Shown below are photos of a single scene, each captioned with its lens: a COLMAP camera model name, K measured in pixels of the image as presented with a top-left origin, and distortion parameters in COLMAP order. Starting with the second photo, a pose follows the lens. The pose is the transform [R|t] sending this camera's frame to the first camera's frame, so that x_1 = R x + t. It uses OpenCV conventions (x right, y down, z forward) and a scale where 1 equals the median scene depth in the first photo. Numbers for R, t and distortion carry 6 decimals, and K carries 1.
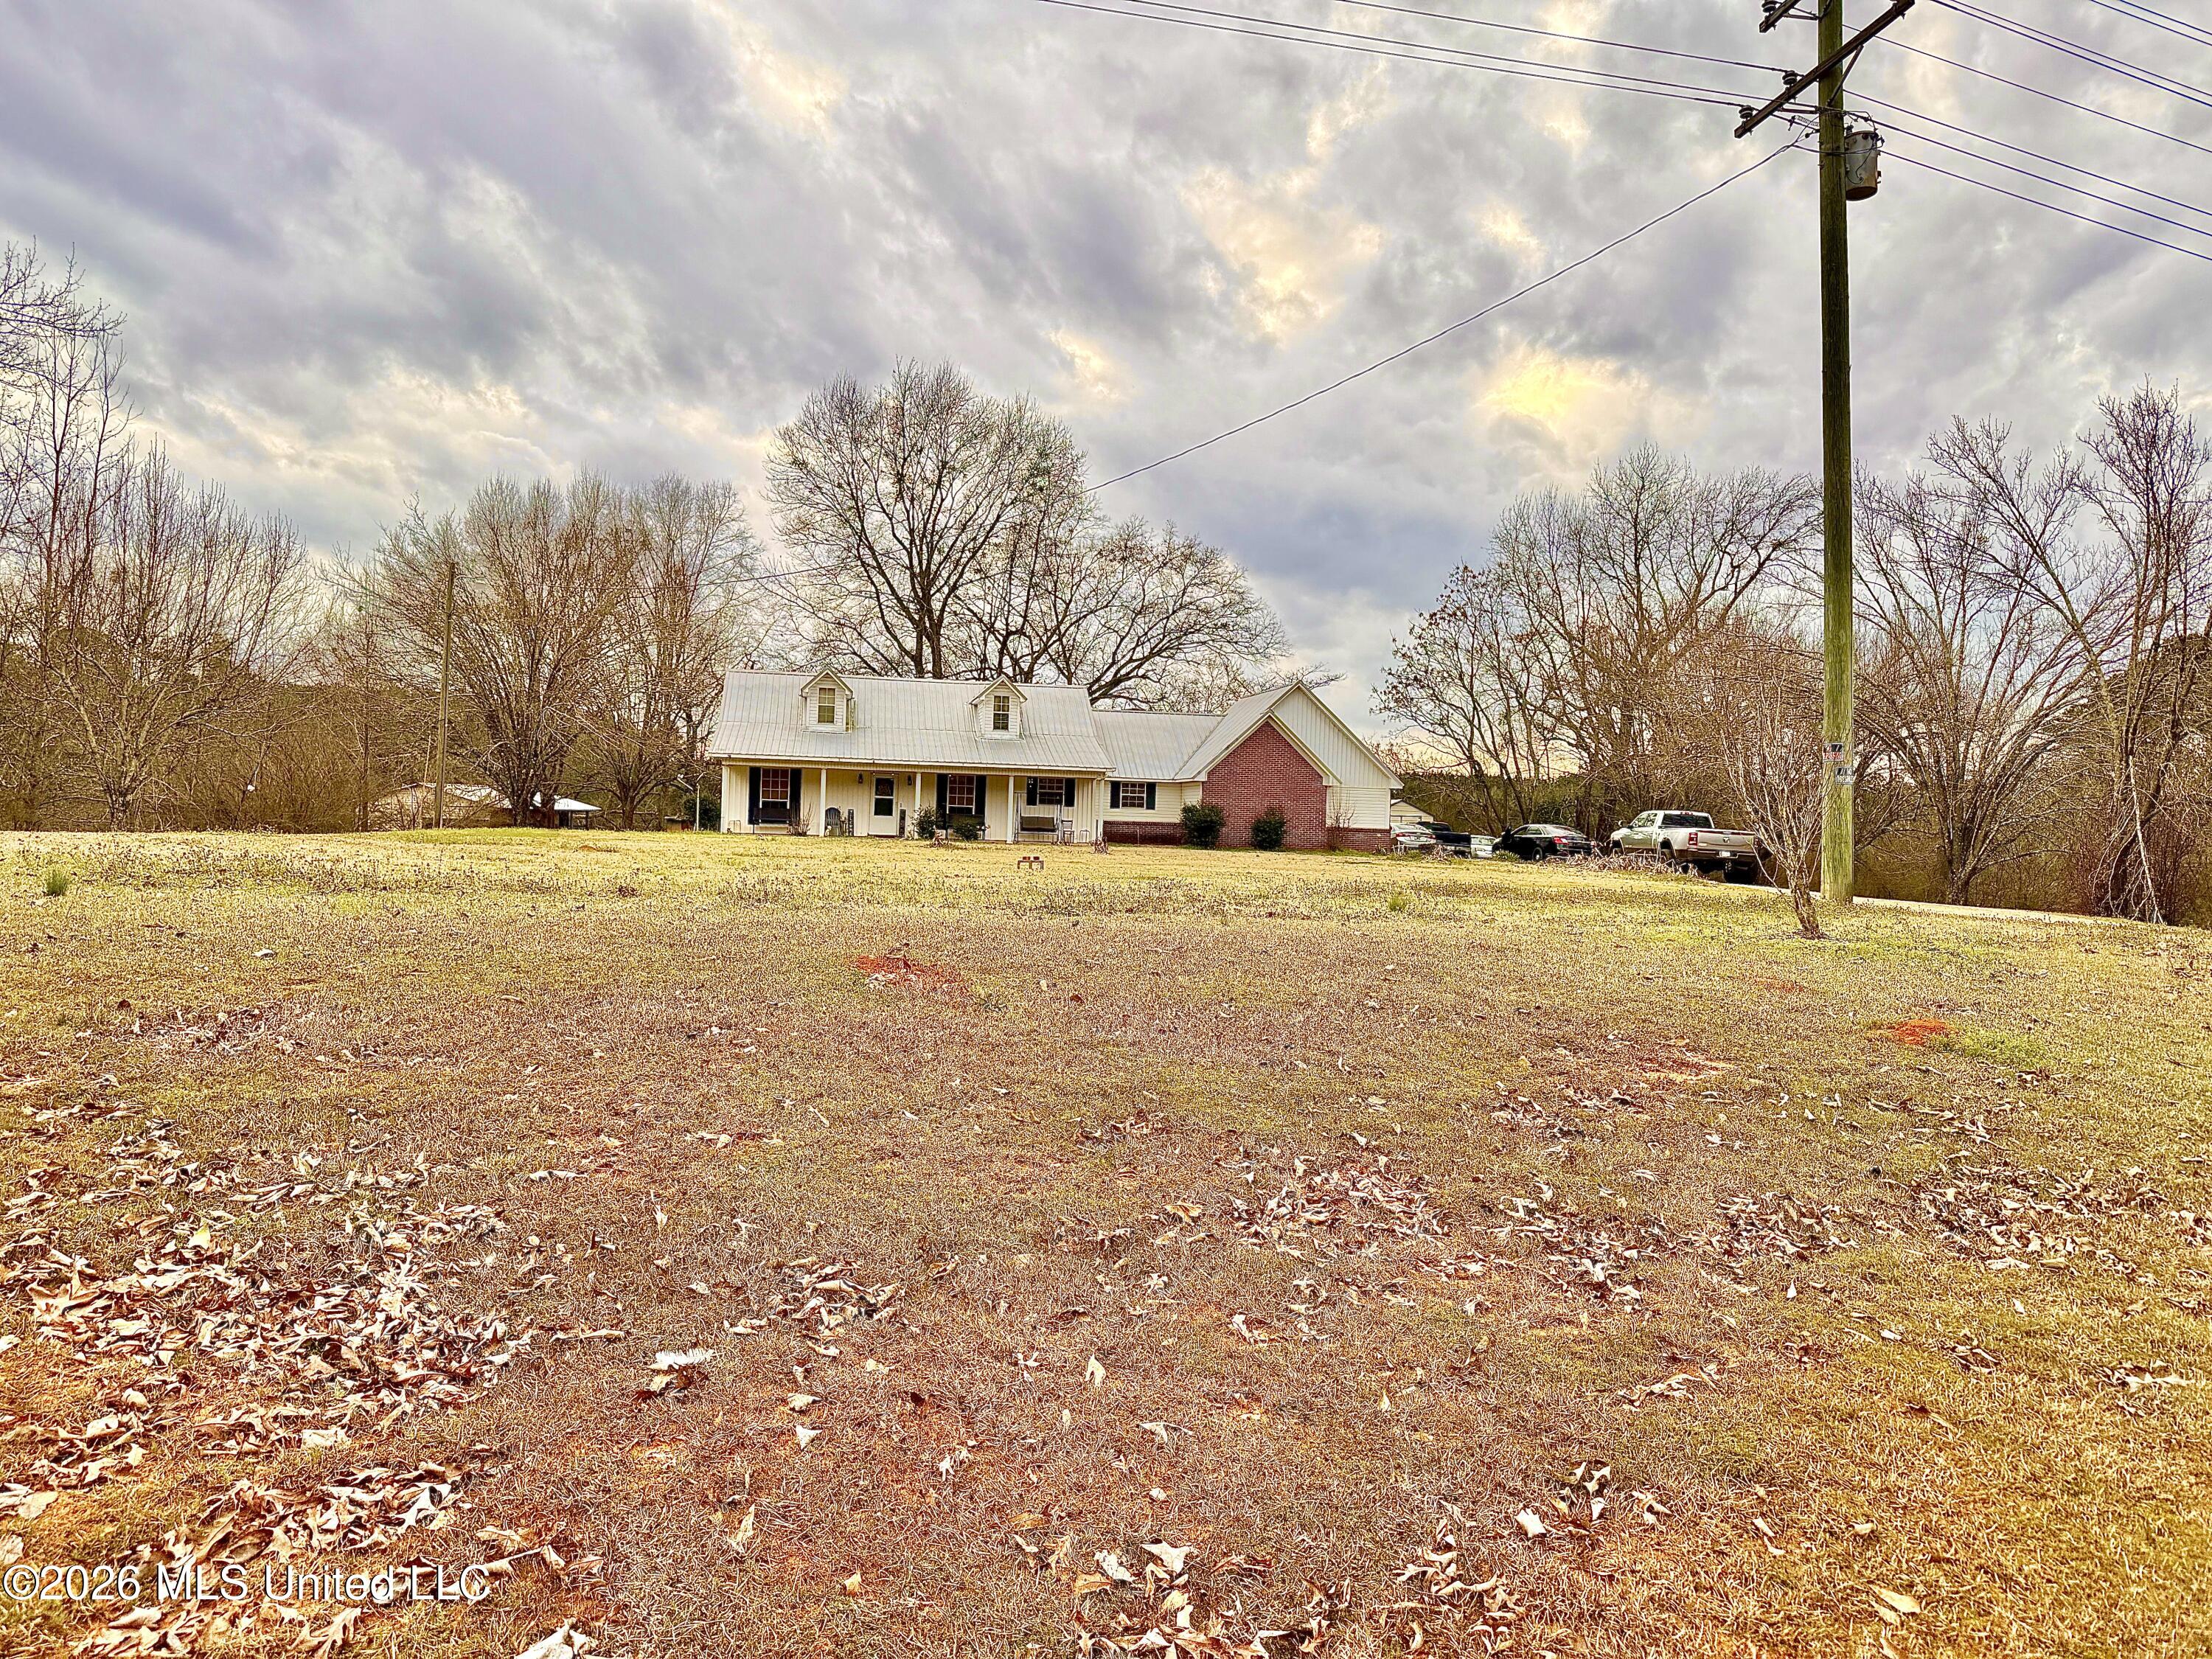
lens RADIAL K [[1556.6, 0, 1106.0], [0, 1556.6, 829.5], [0, 0, 1]] dist [0.160766, -0.283332]
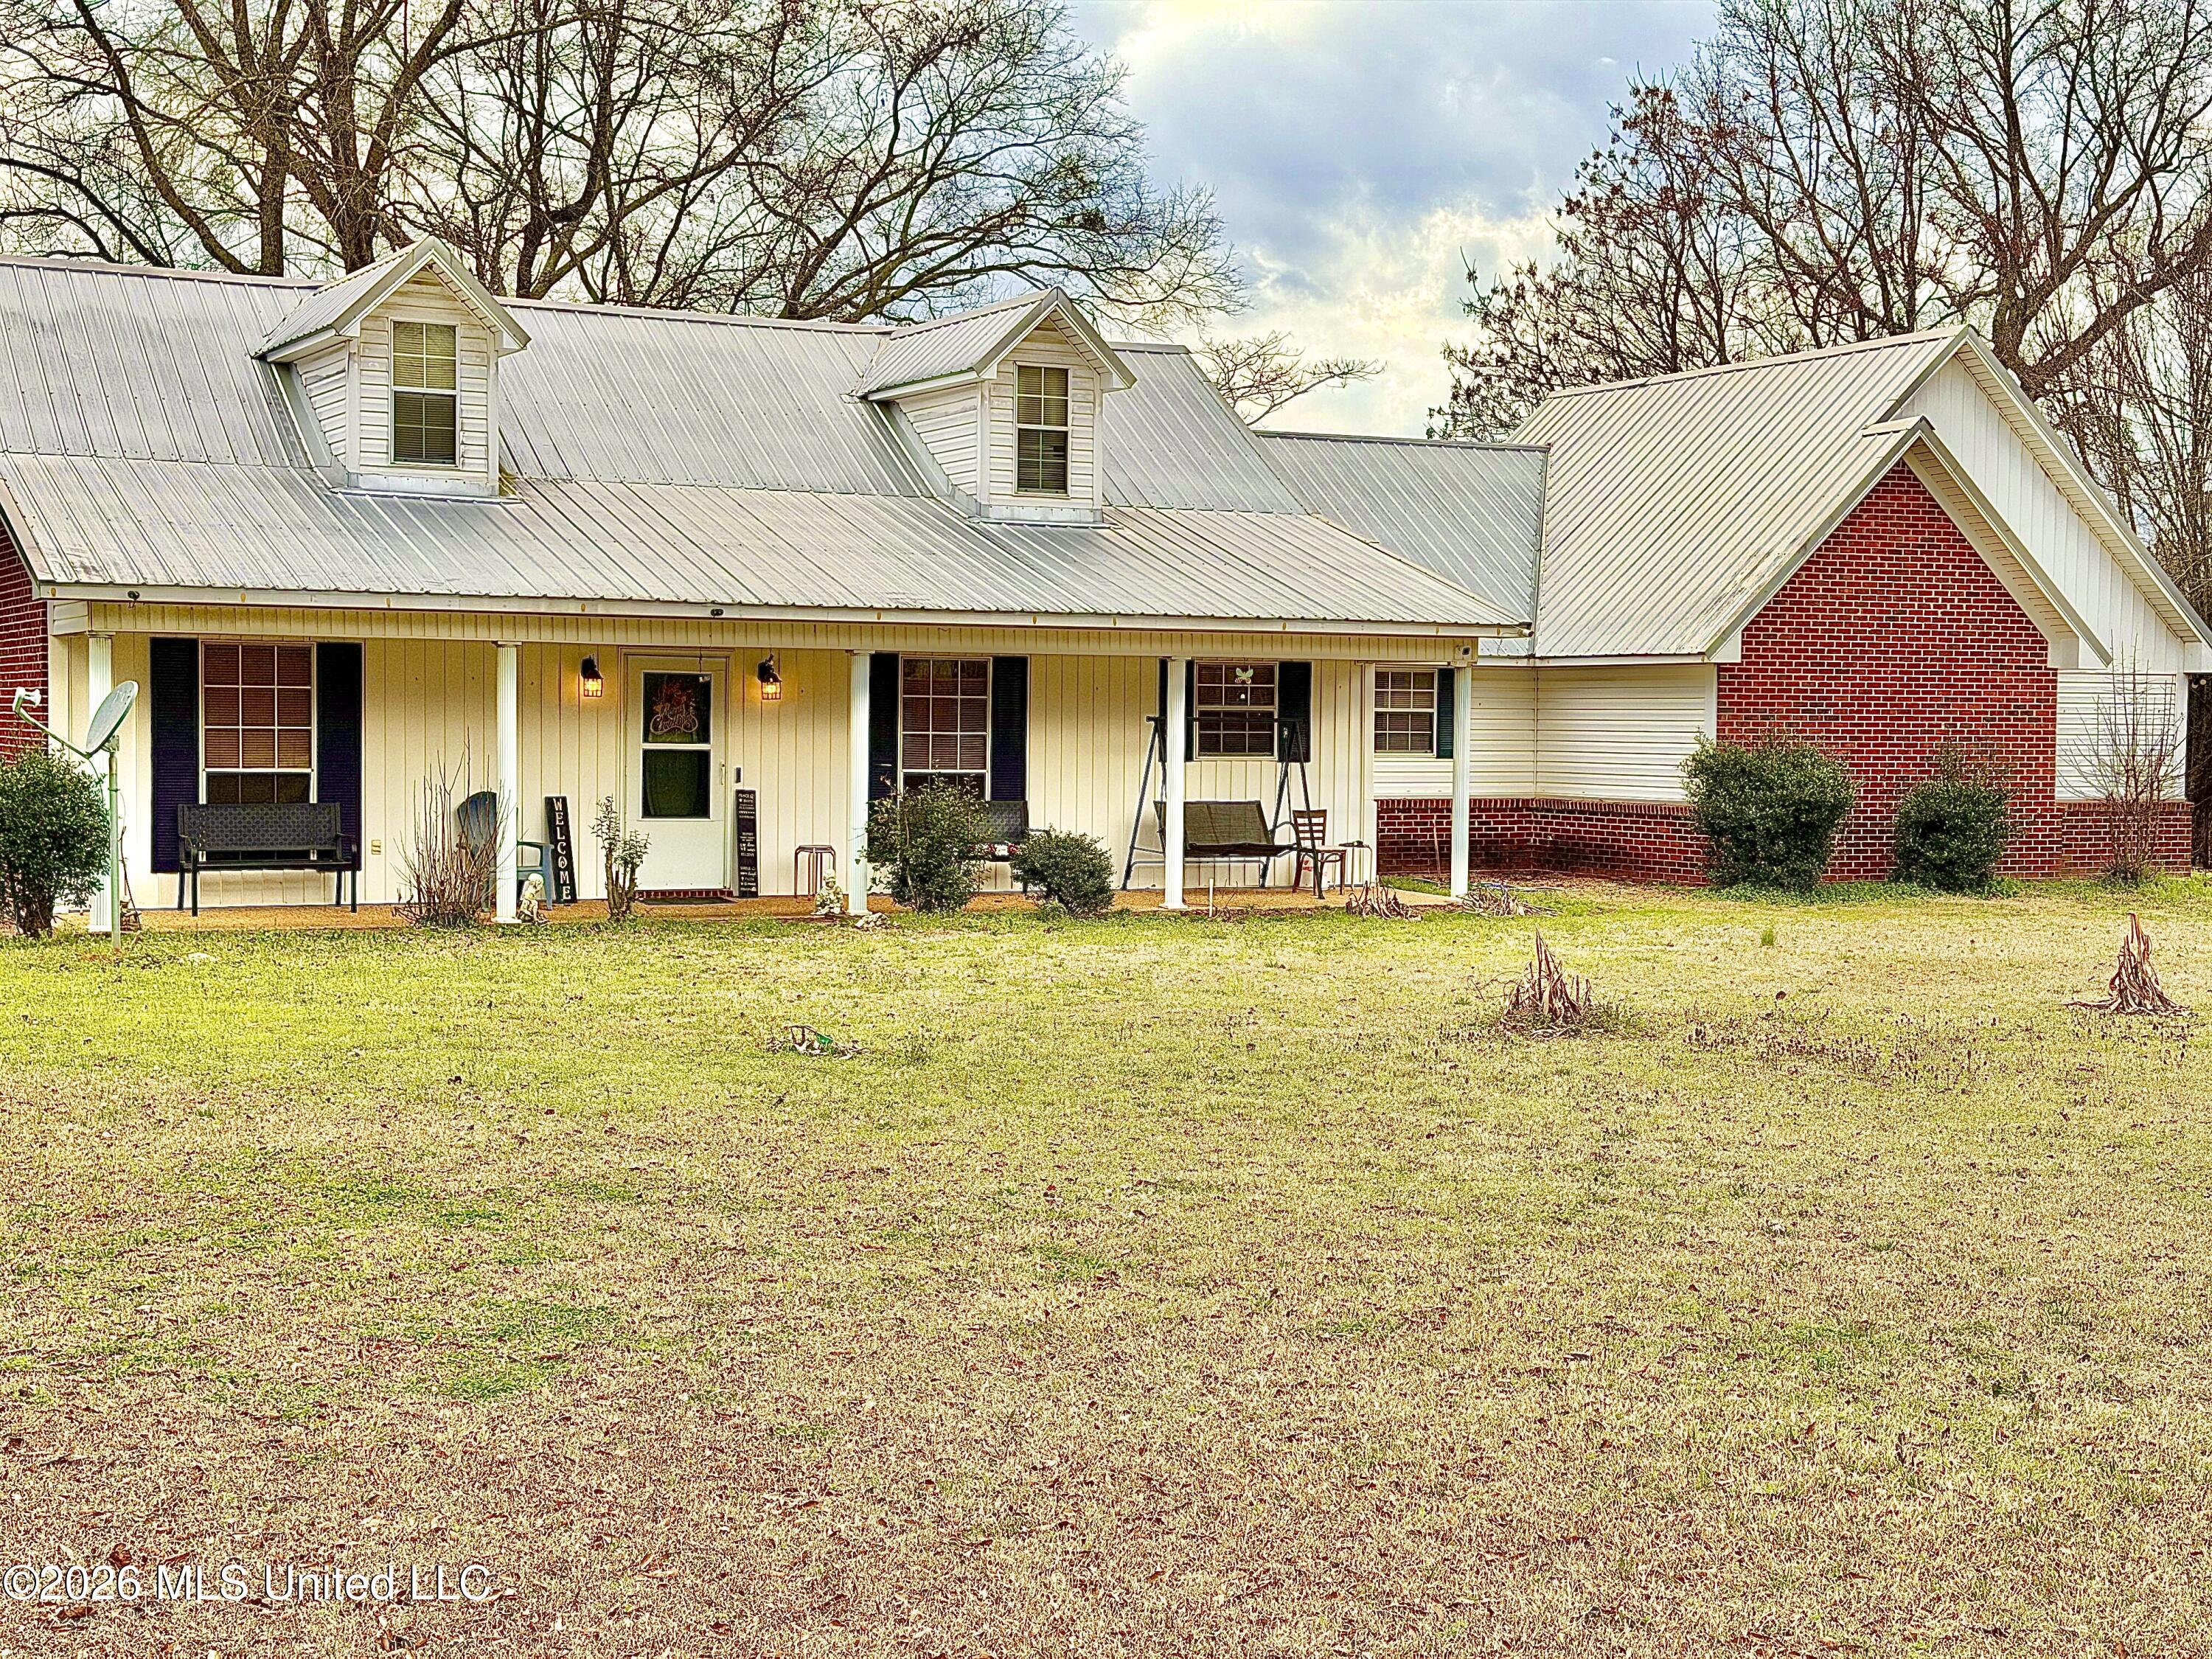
lens RADIAL K [[3114.2, 0, 1130.7], [0, 3114.2, 833.9], [0, 0, 1]] dist [0.141196, -0.183077]
pose [[0.952043, -0.032939, 0.304187, -0.229349], [0.022505, 0.999034, 0.037747, -0.024111], [-0.305136, -0.029091, 0.951864, 0.477505]]
